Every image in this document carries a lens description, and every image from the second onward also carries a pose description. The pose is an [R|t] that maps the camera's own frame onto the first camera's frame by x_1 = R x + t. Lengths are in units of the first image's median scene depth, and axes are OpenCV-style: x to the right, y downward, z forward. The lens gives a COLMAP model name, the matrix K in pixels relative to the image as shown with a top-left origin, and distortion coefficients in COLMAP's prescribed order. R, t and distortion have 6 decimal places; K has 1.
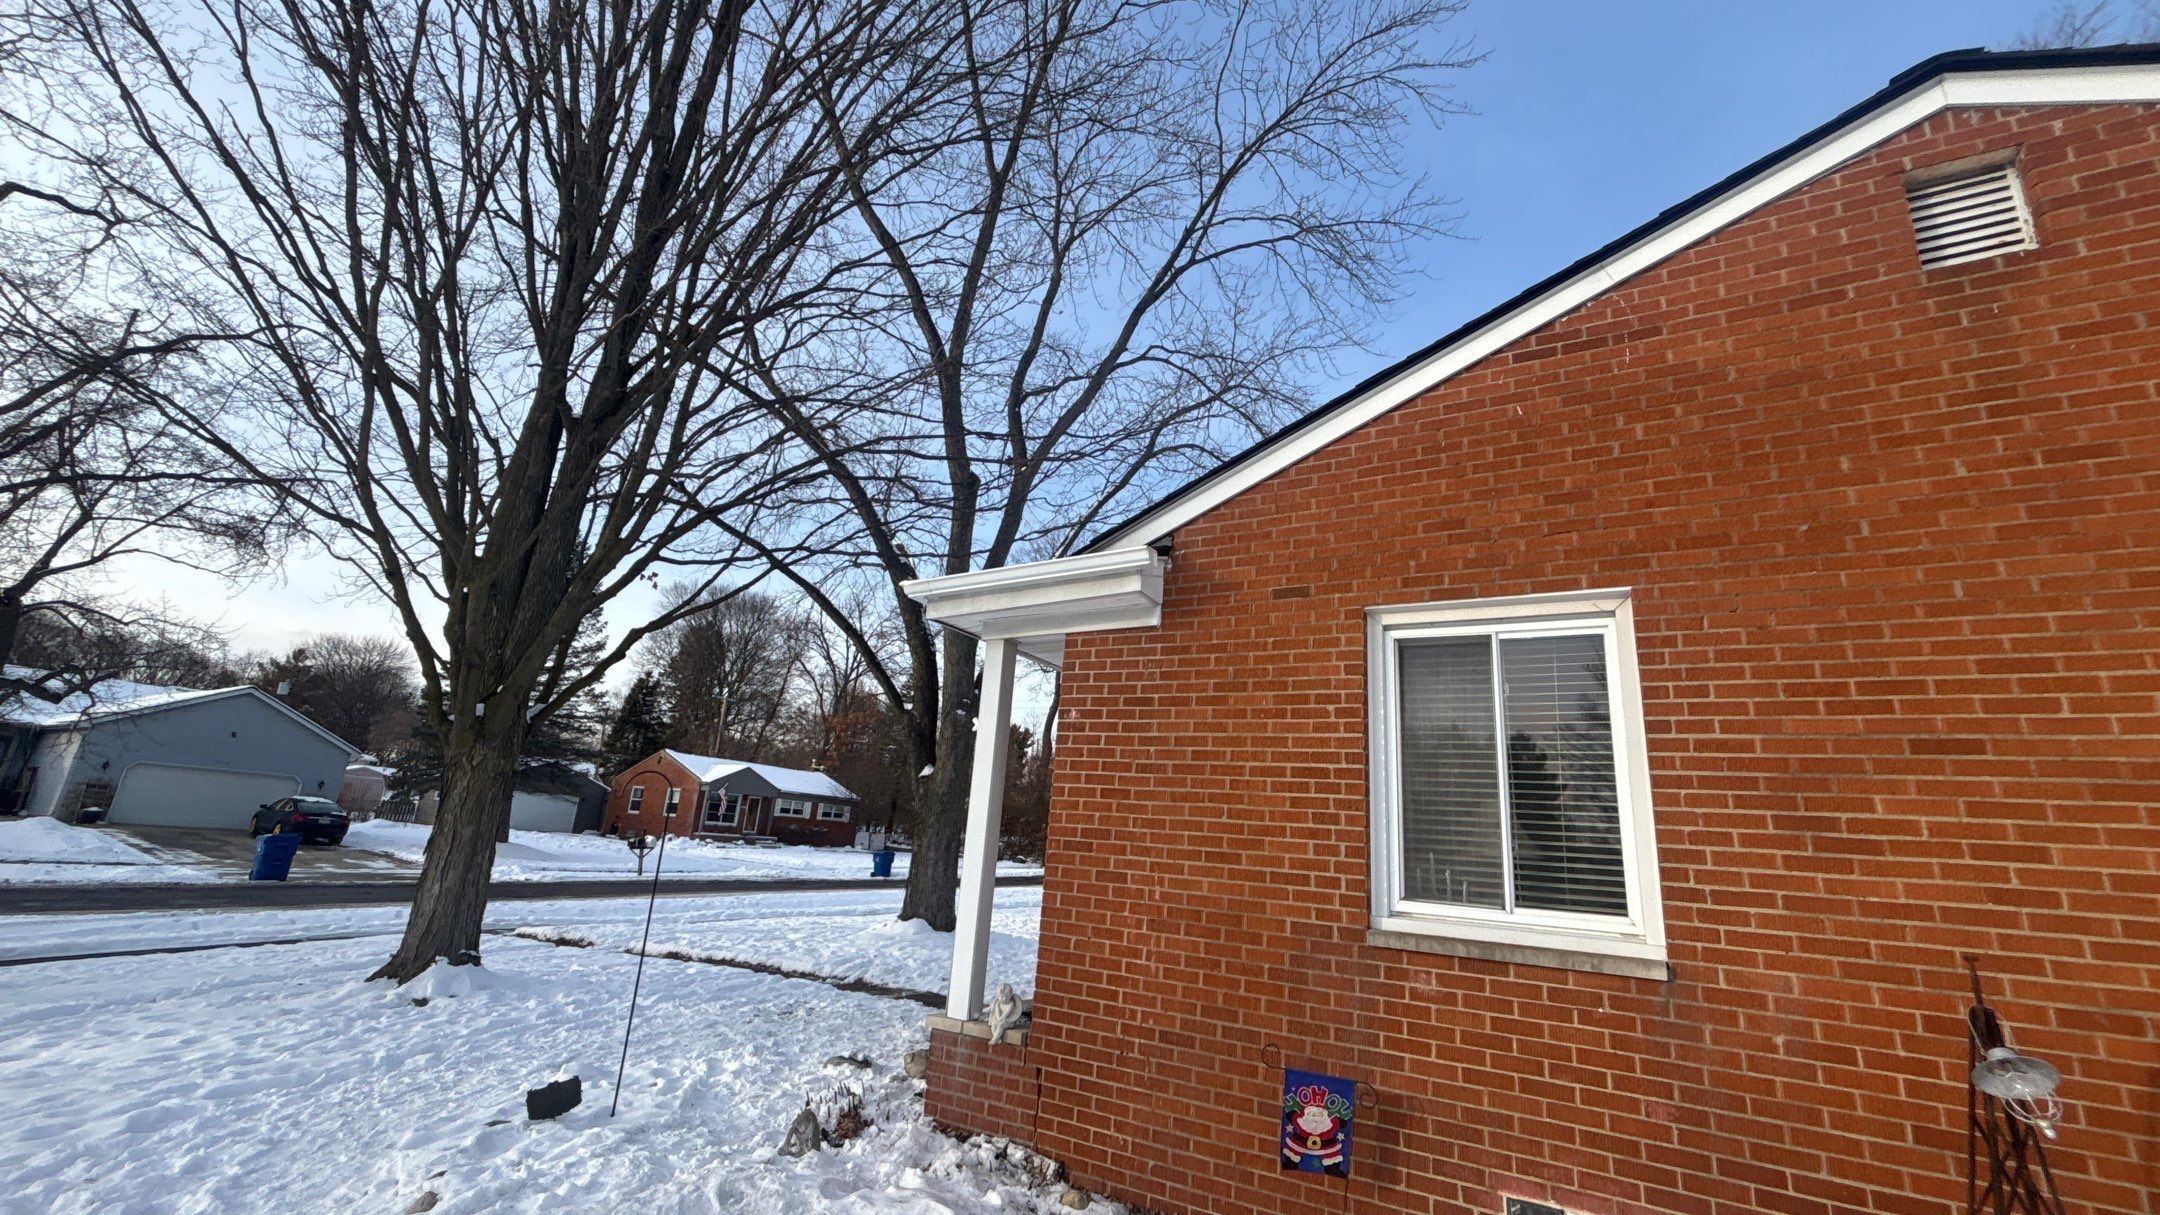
lens RADIAL K [[845.5, 0, 1067.5], [0, 845.5, 607.2], [0, 0, 1]] dist [-0.001806, 0.000145]
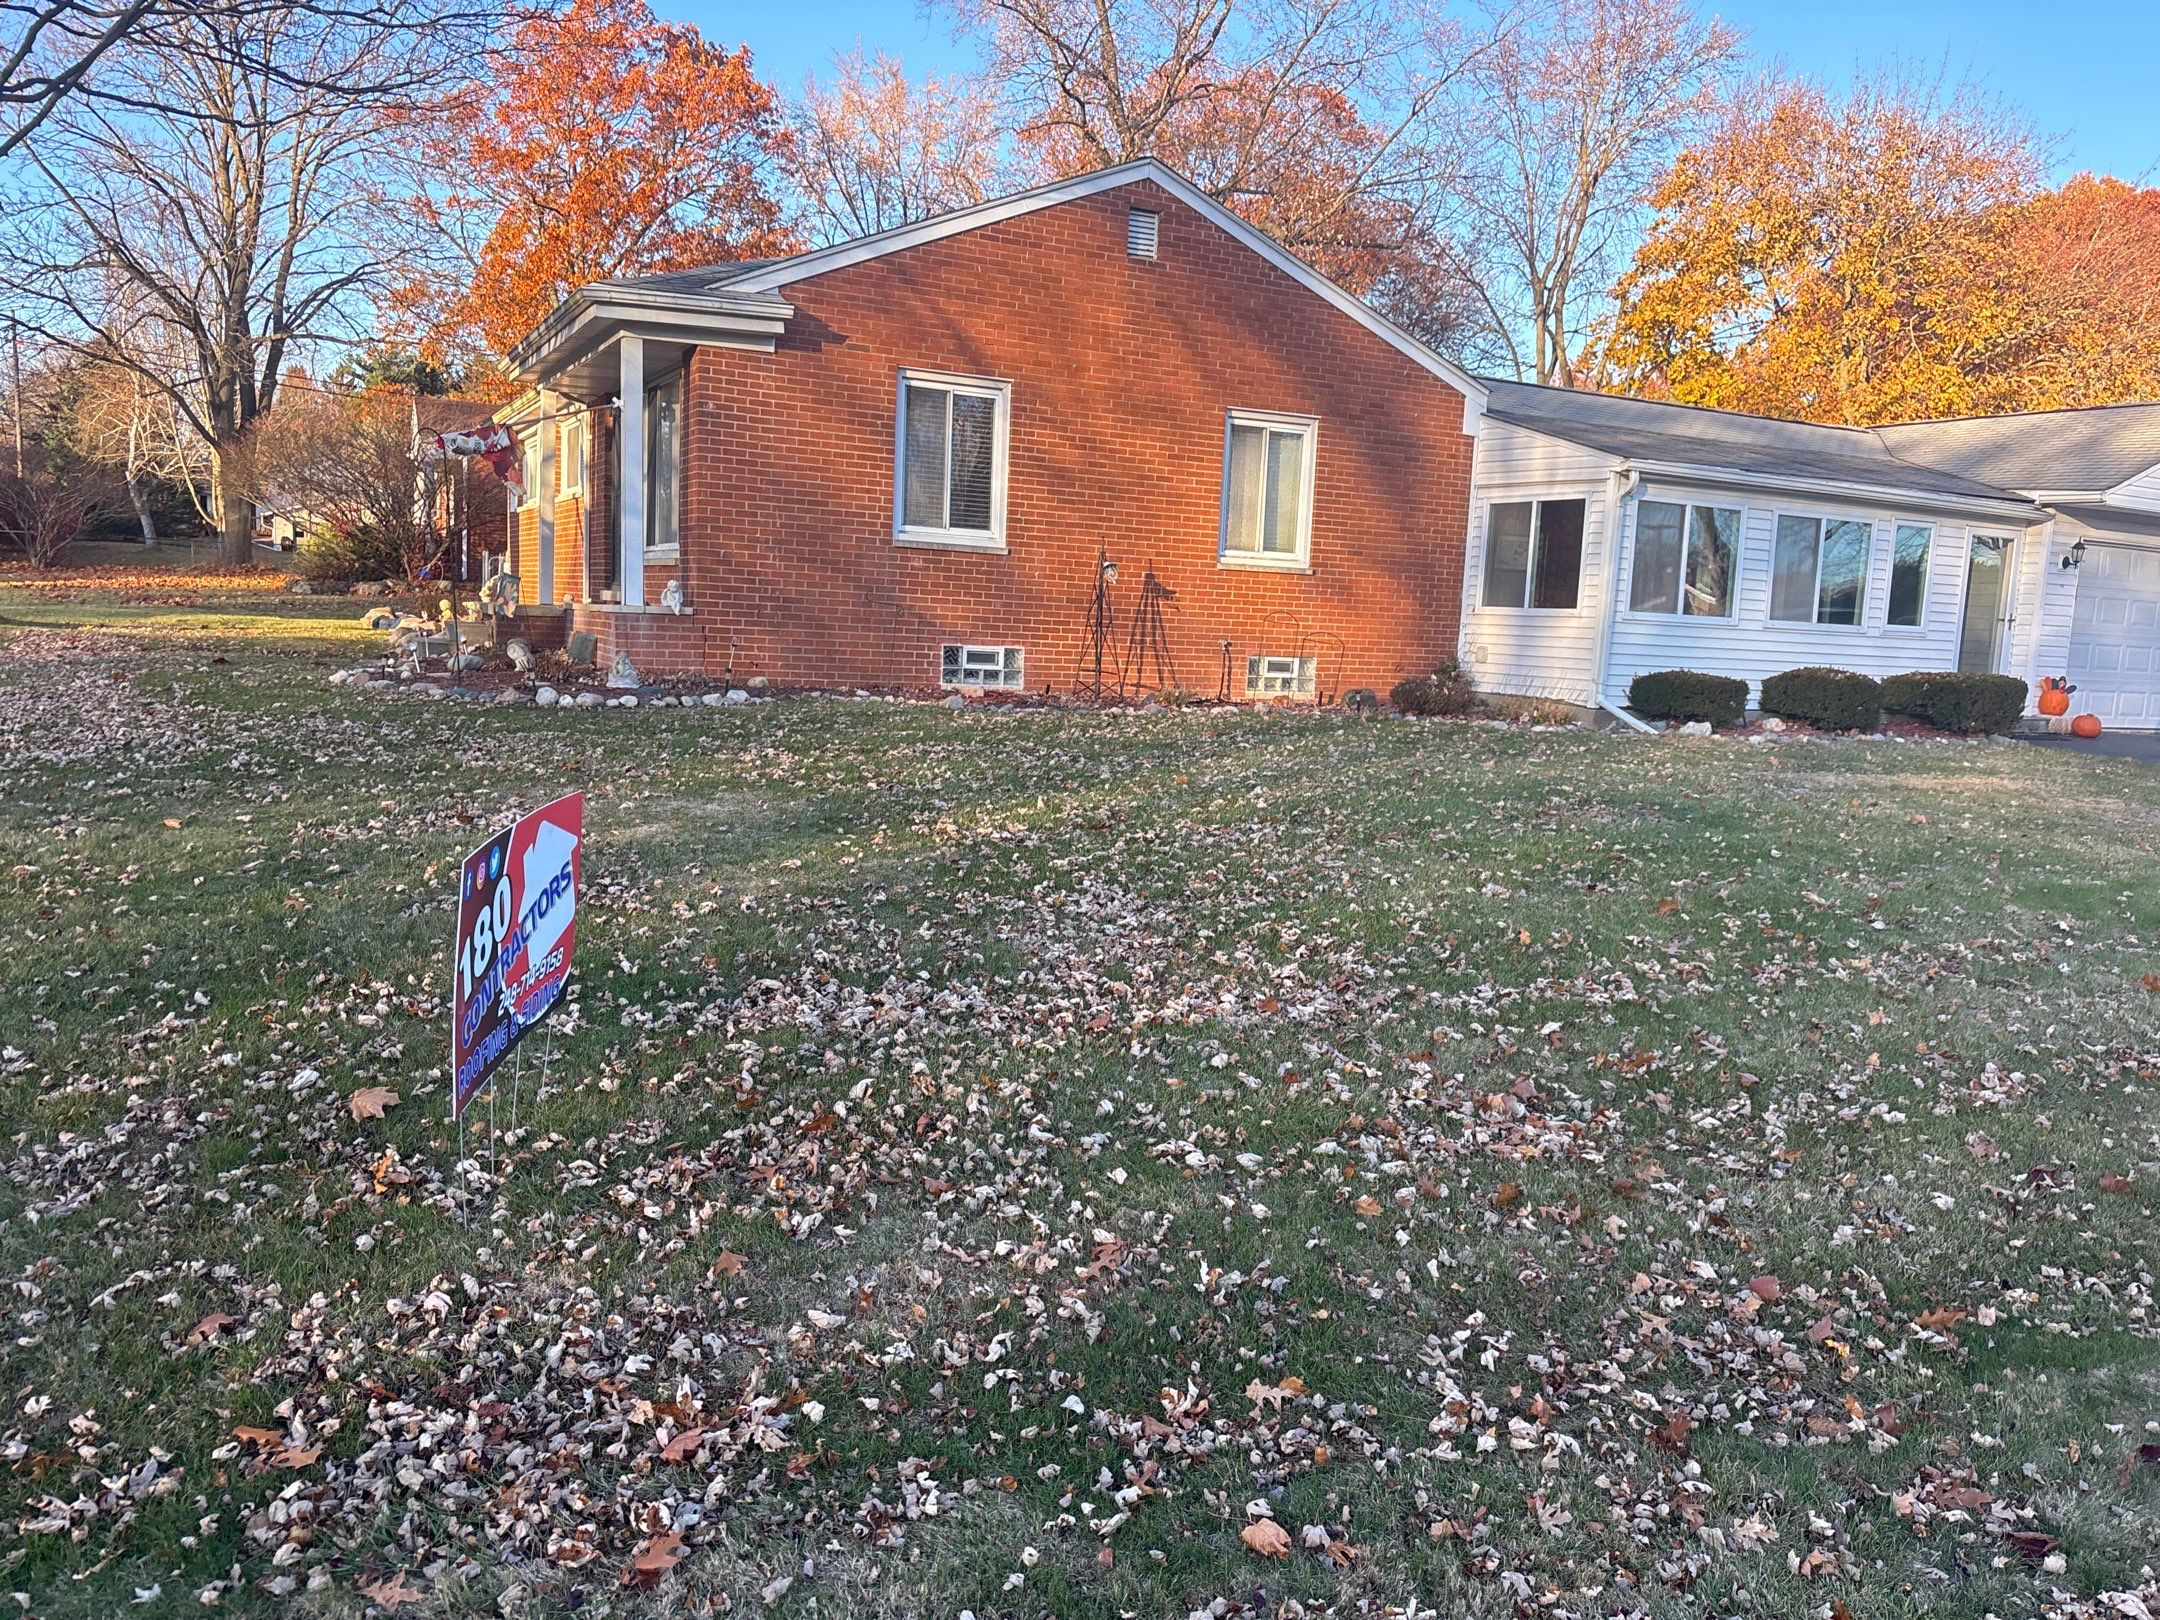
lens RADIAL K [[1586.3, 0, 1136.6], [0, 1586.3, 823.1], [0, 0, 1]] dist [0.045940, -0.043424]
pose [[0.541048, -0.152568, 0.827037, -1.284558], [-0.237920, 0.915465, 0.324528, -0.182815], [-0.806636, -0.372354, 0.459011, -0.729021]]
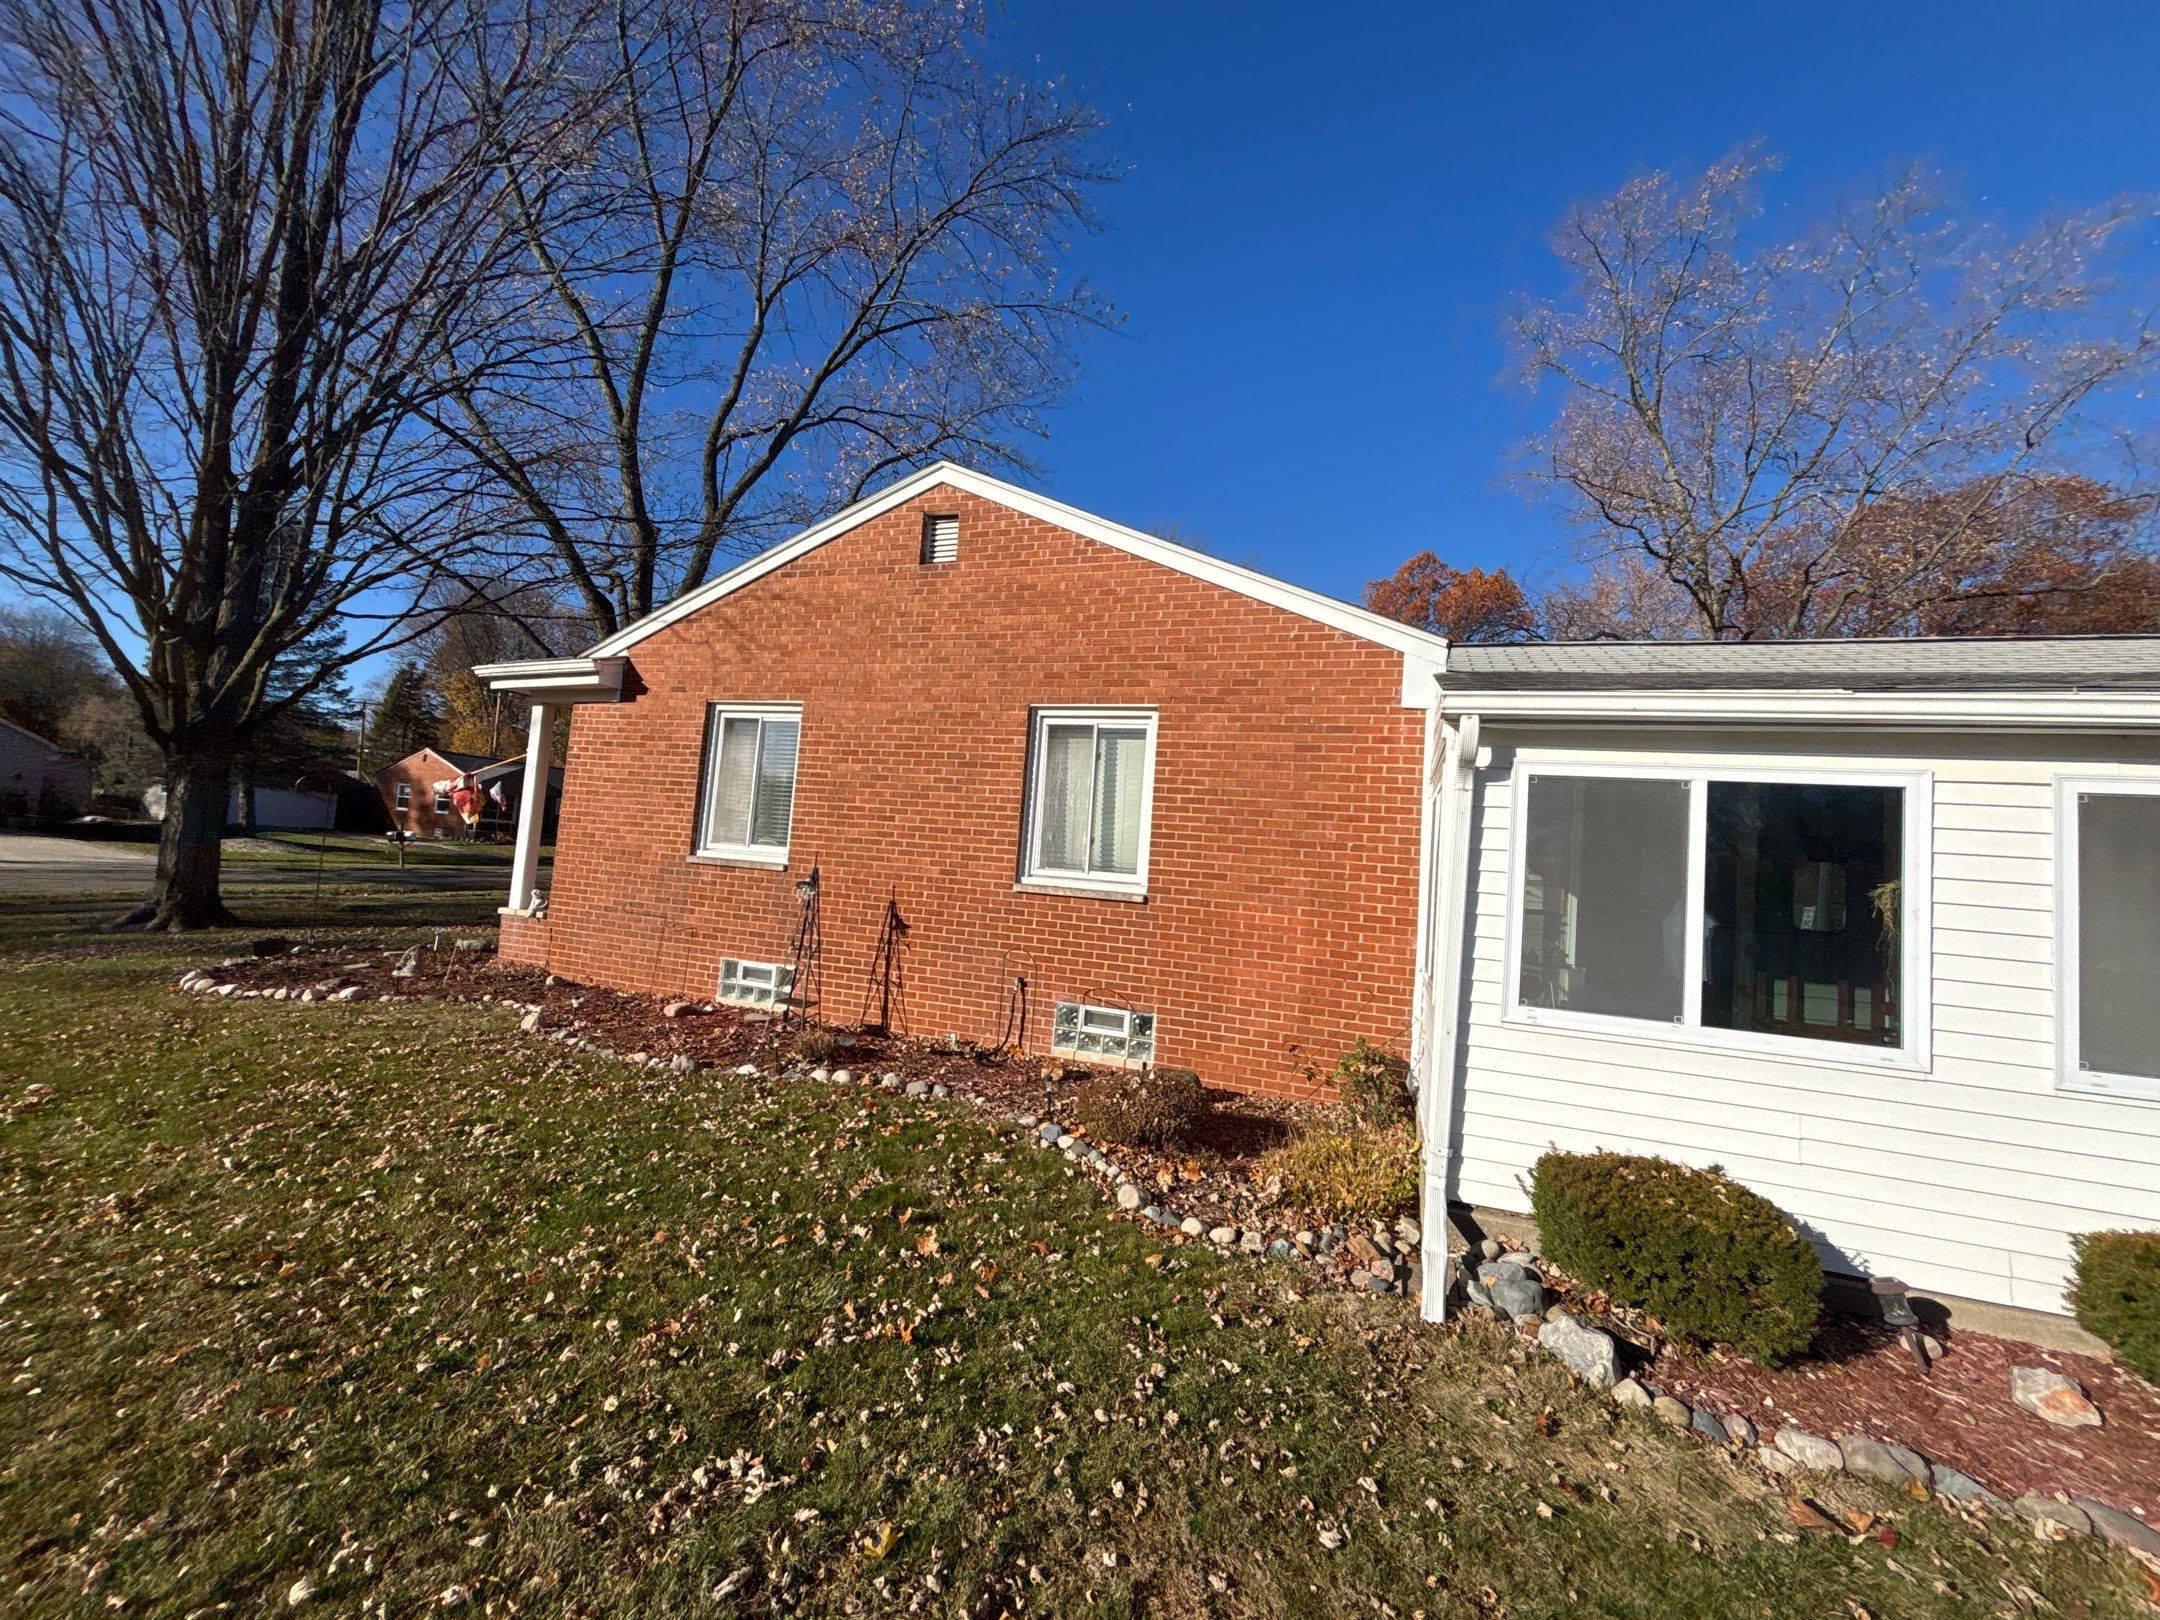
lens RADIAL K [[862.2, 0, 1080.6], [0, 862.2, 804.7], [0, 0, 1]] dist [0.002277, -0.000110]
pose [[0.983129, 0.013308, 0.182430, 0.469039], [-0.053462, 0.974706, 0.217002, -0.137214], [-0.174928, -0.223094, 0.958973, -0.625414]]
